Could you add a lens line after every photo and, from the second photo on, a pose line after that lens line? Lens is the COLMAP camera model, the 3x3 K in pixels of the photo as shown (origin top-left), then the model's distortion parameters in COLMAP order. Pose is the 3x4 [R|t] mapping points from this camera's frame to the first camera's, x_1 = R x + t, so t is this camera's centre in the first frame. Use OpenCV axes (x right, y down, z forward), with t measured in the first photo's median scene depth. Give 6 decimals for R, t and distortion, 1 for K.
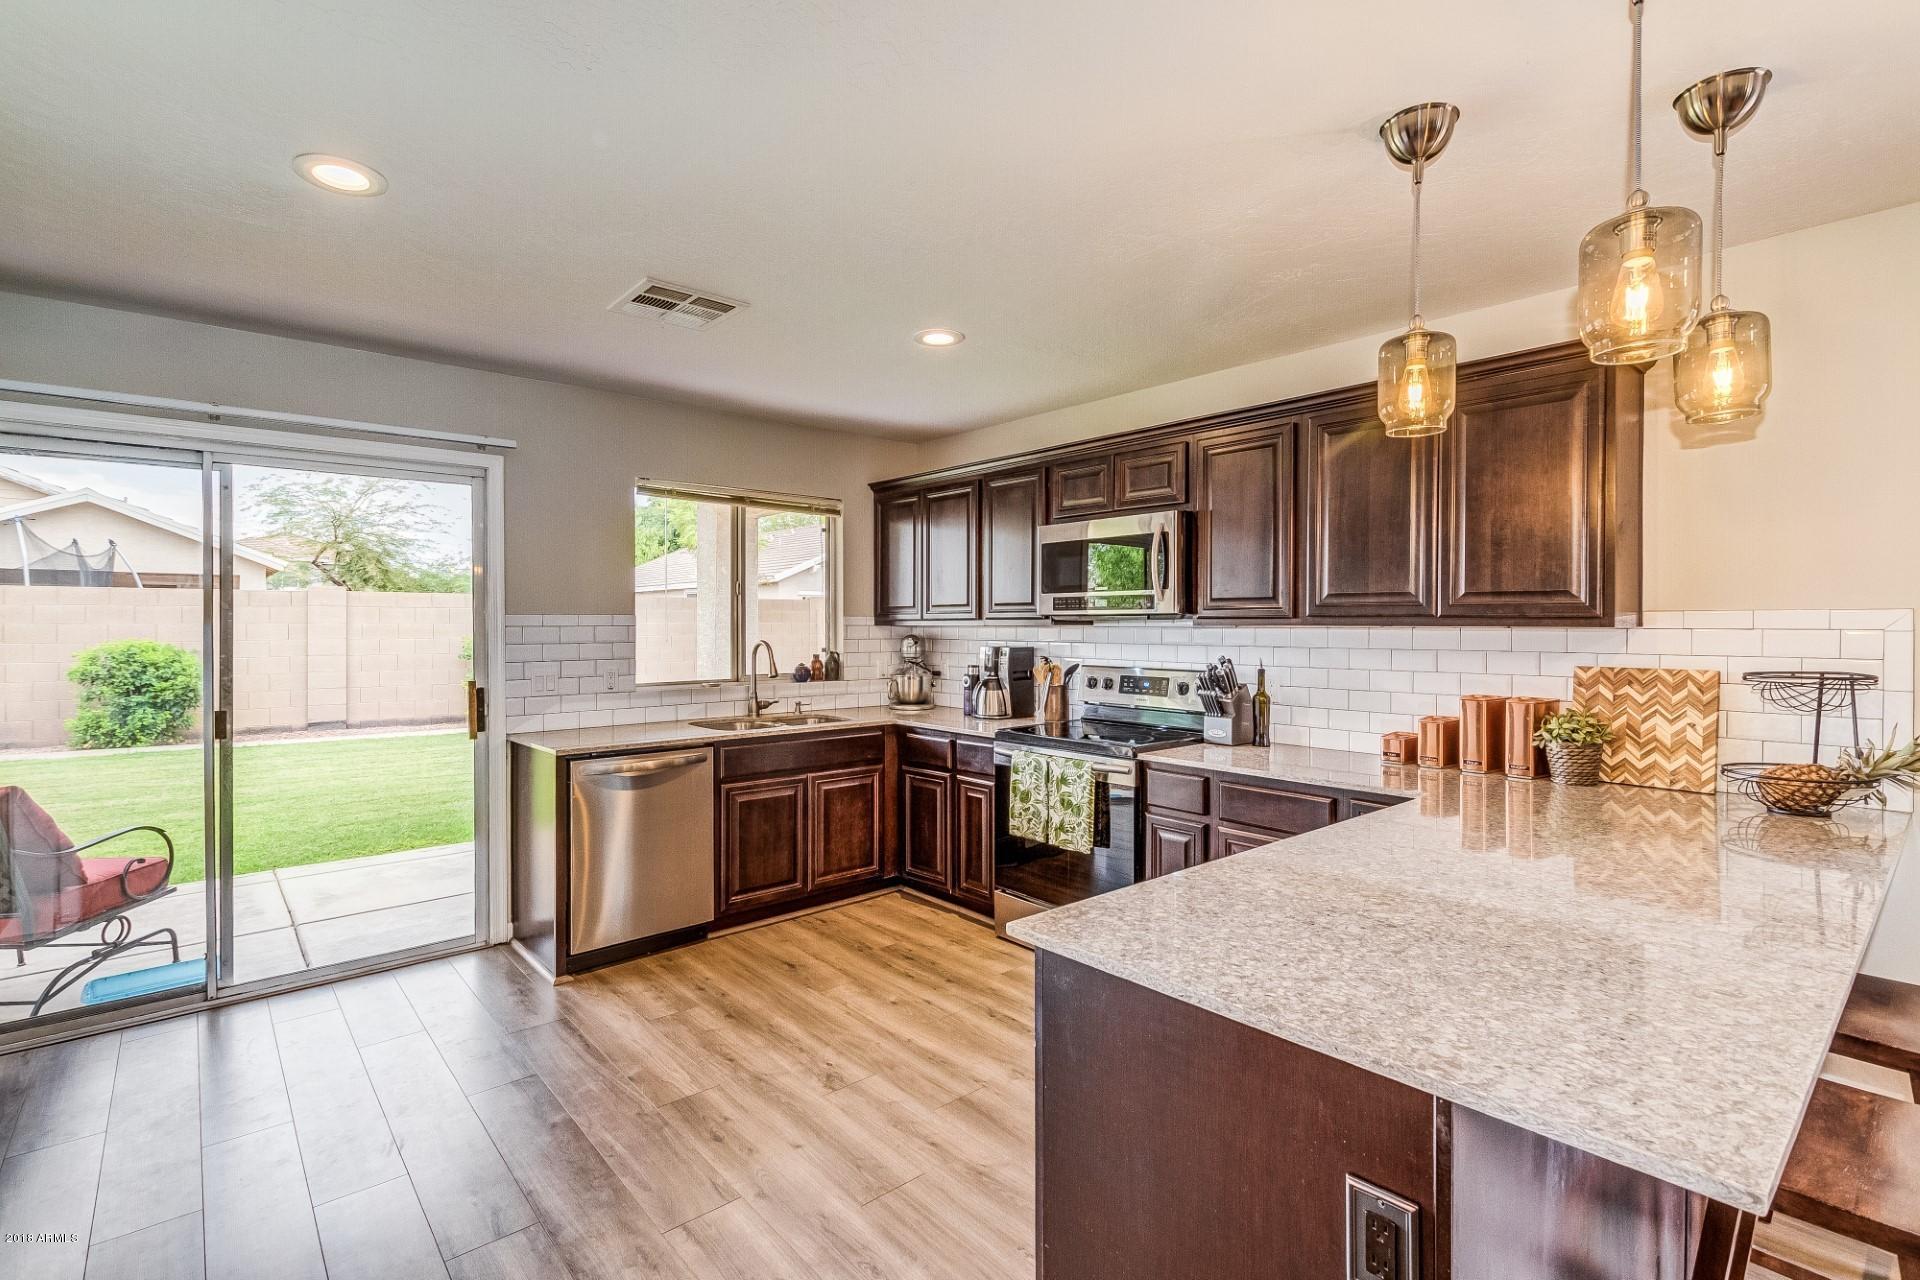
lens RADIAL K [[886.7, 0, 960.6], [0, 886.7, 623.4], [0, 0, 1]] dist [0.003596, -0.003248]
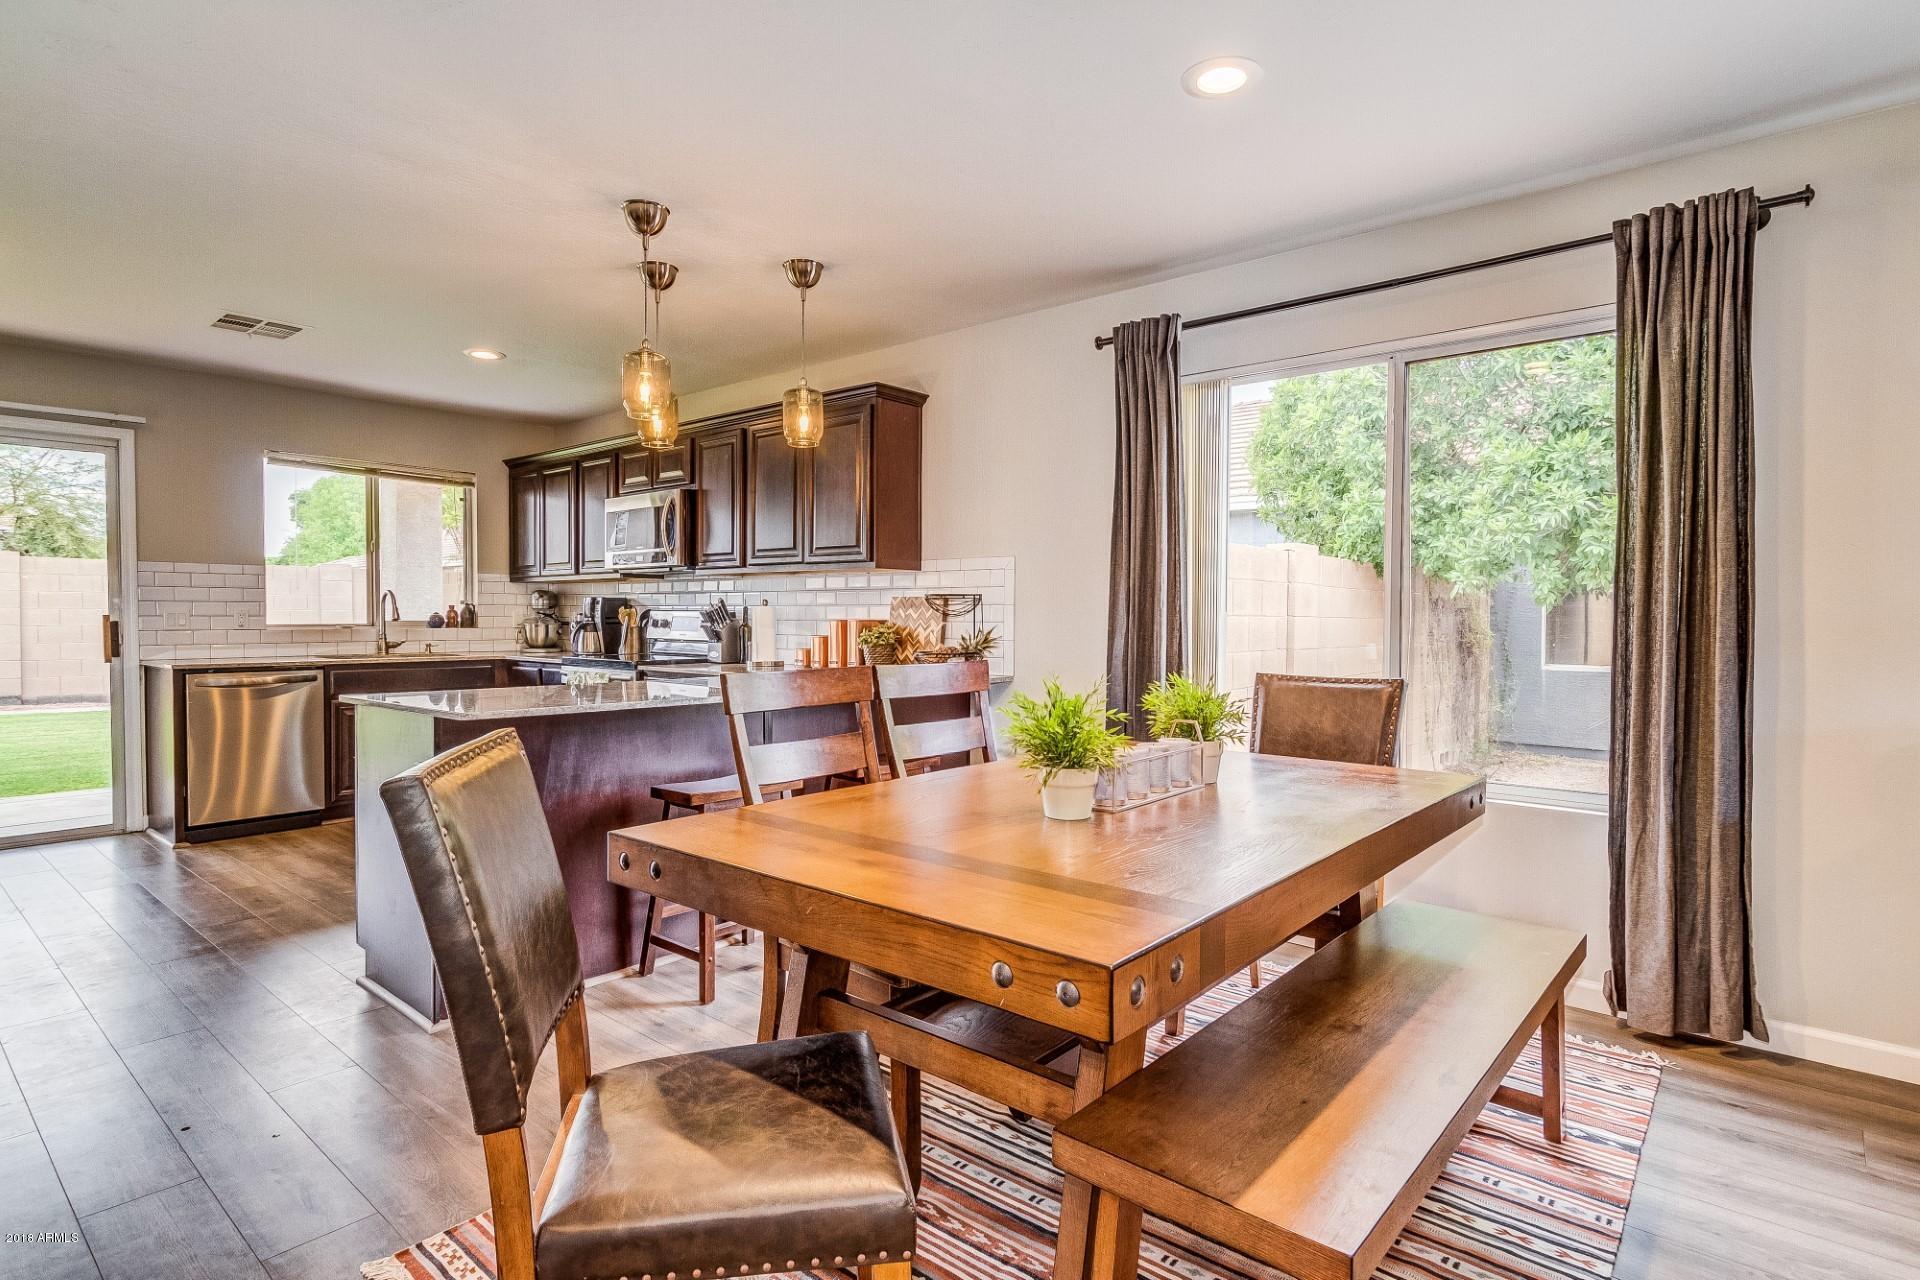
lens RADIAL K [[988.9, 0, 967.5], [0, 988.9, 636.8], [0, 0, 1]] dist [-0.006349, 0.000864]
pose [[0.988760, 0.003022, 0.149481, 0.353565], [-0.006428, 0.999730, 0.022308, 0.048259], [-0.149373, -0.023018, 0.988513, -0.436506]]
